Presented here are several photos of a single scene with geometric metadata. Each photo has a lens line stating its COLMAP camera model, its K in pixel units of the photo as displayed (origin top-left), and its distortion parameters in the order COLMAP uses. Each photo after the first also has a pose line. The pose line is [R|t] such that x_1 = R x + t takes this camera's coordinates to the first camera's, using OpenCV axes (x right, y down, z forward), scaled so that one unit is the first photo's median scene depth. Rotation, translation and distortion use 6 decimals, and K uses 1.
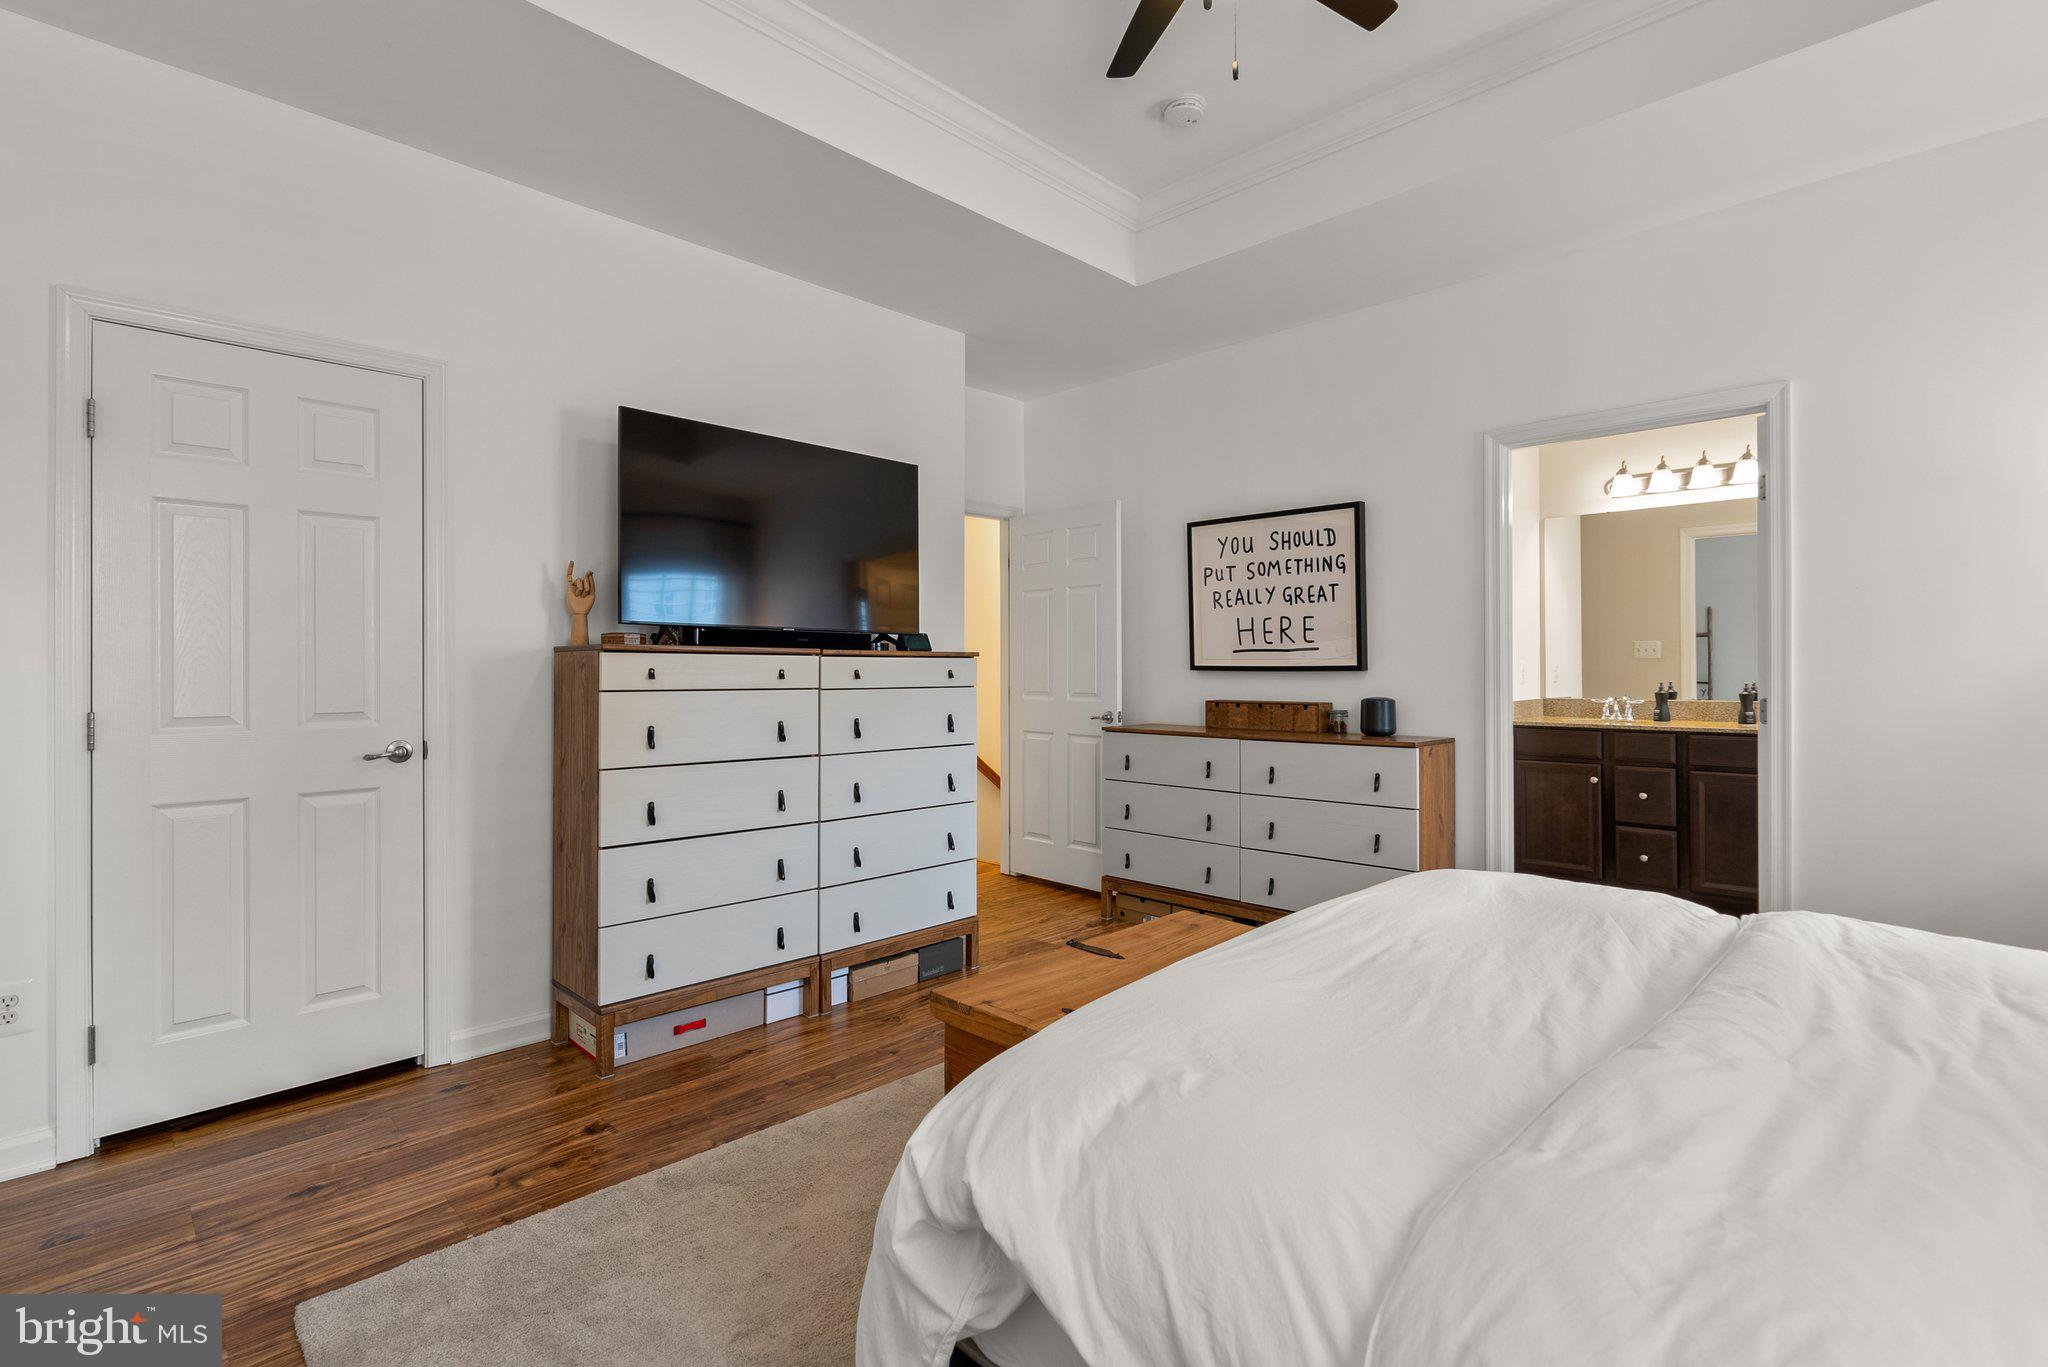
lens RADIAL K [[938.5, 0, 1009.4], [0, 938.5, 656.6], [0, 0, 1]] dist [-0.002354, 0.002305]
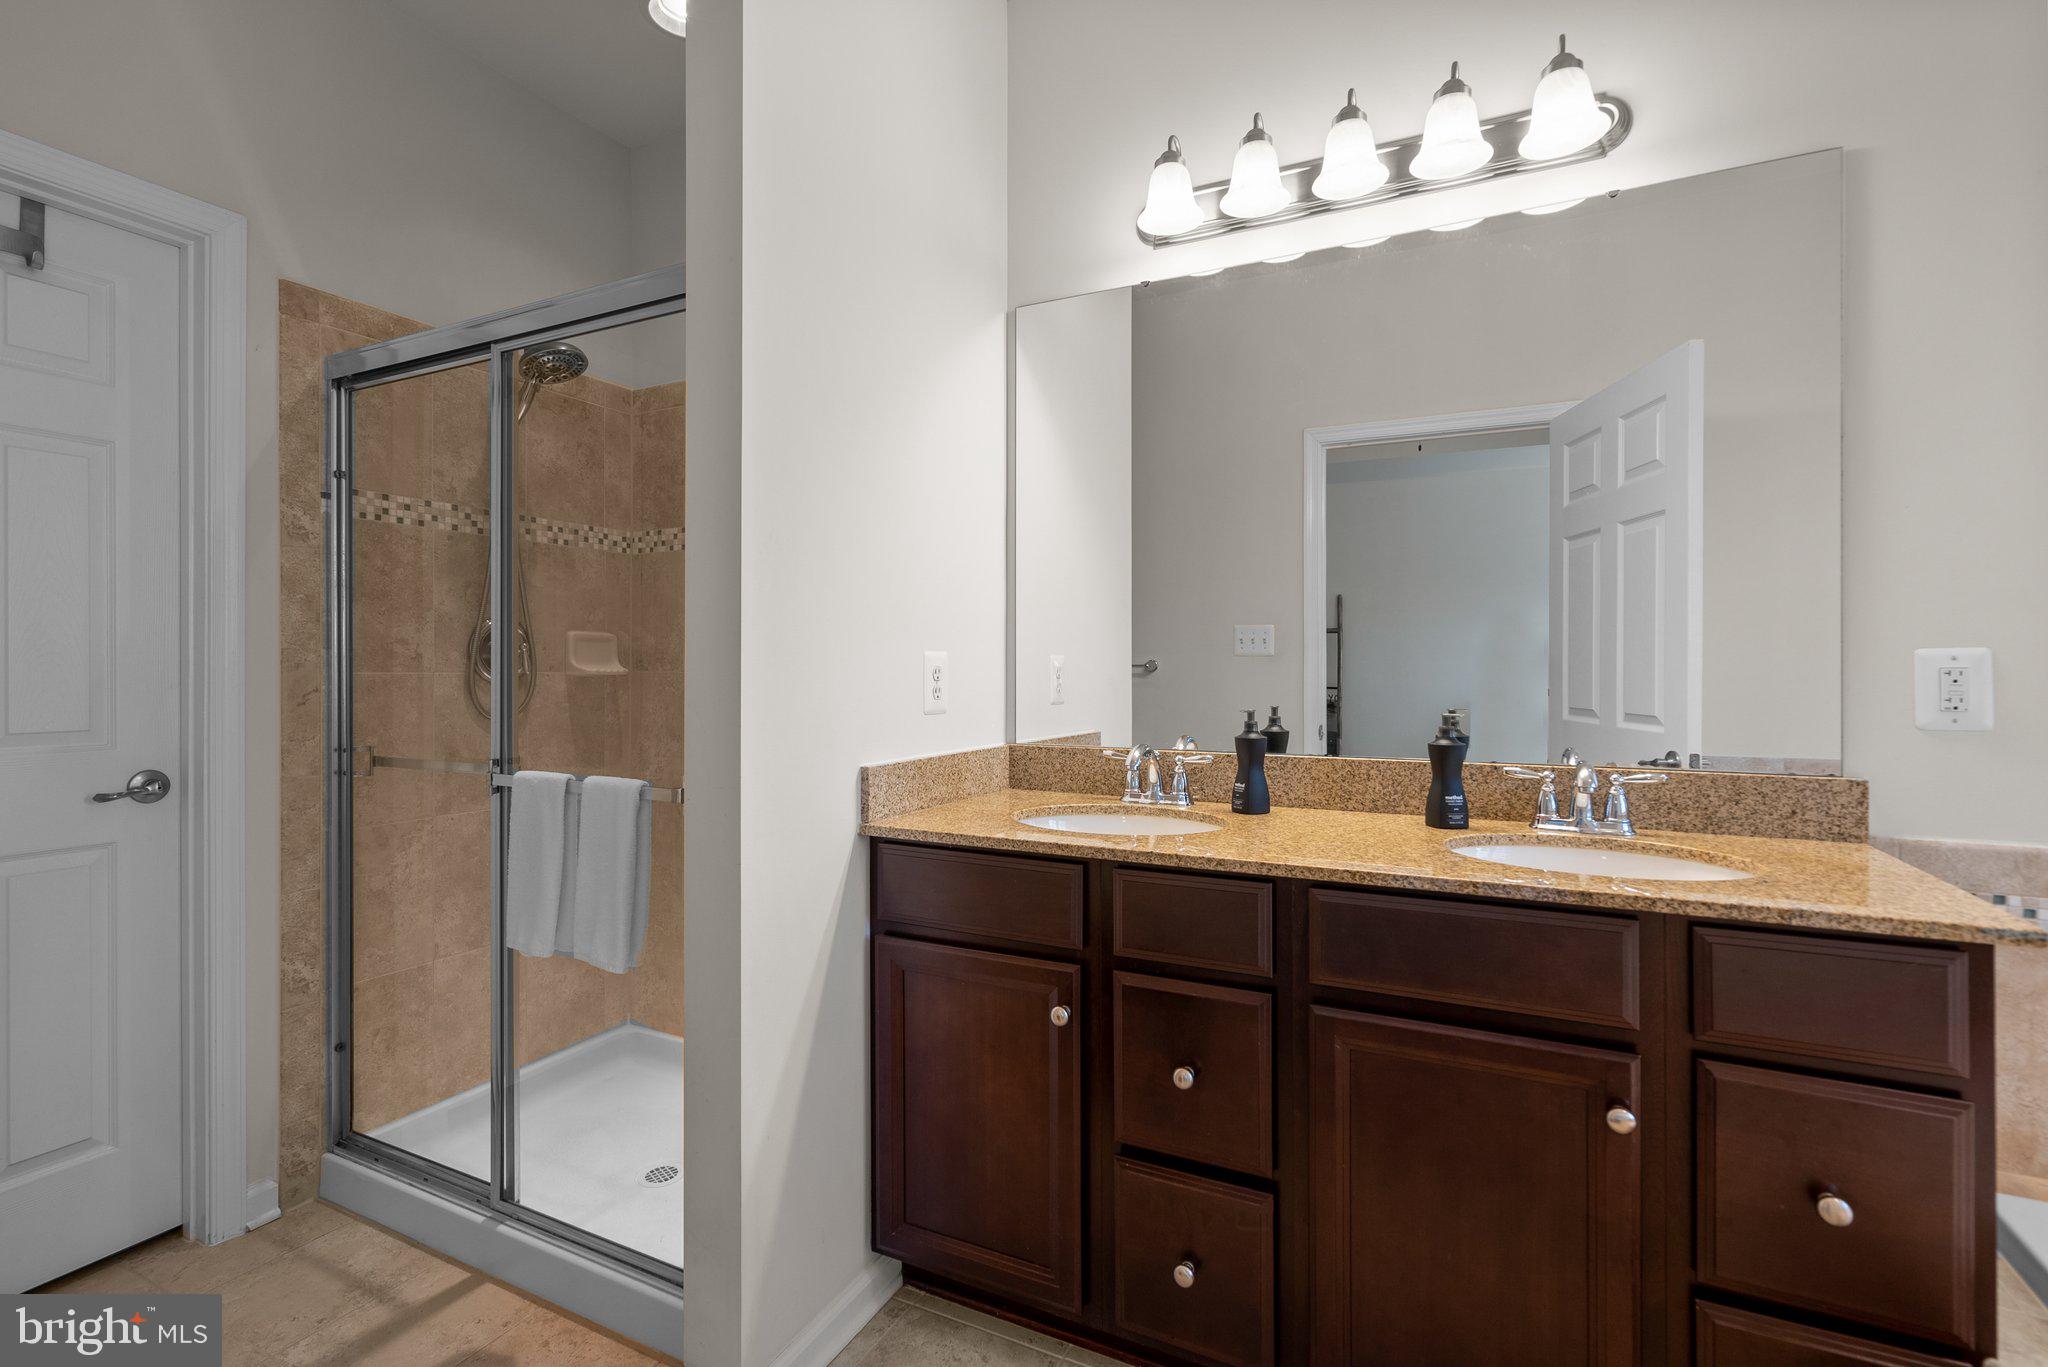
lens RADIAL K [[938.5, 0, 1020.1], [0, 938.5, 666.3], [0, 0, 1]] dist [-0.002354, 0.002305]
pose [[0.949823, 0.003090, 0.312772, 0.480570], [-0.005265, 0.999967, 0.006110, 0.008006], [-0.312742, -0.007450, 0.949809, 0.658771]]
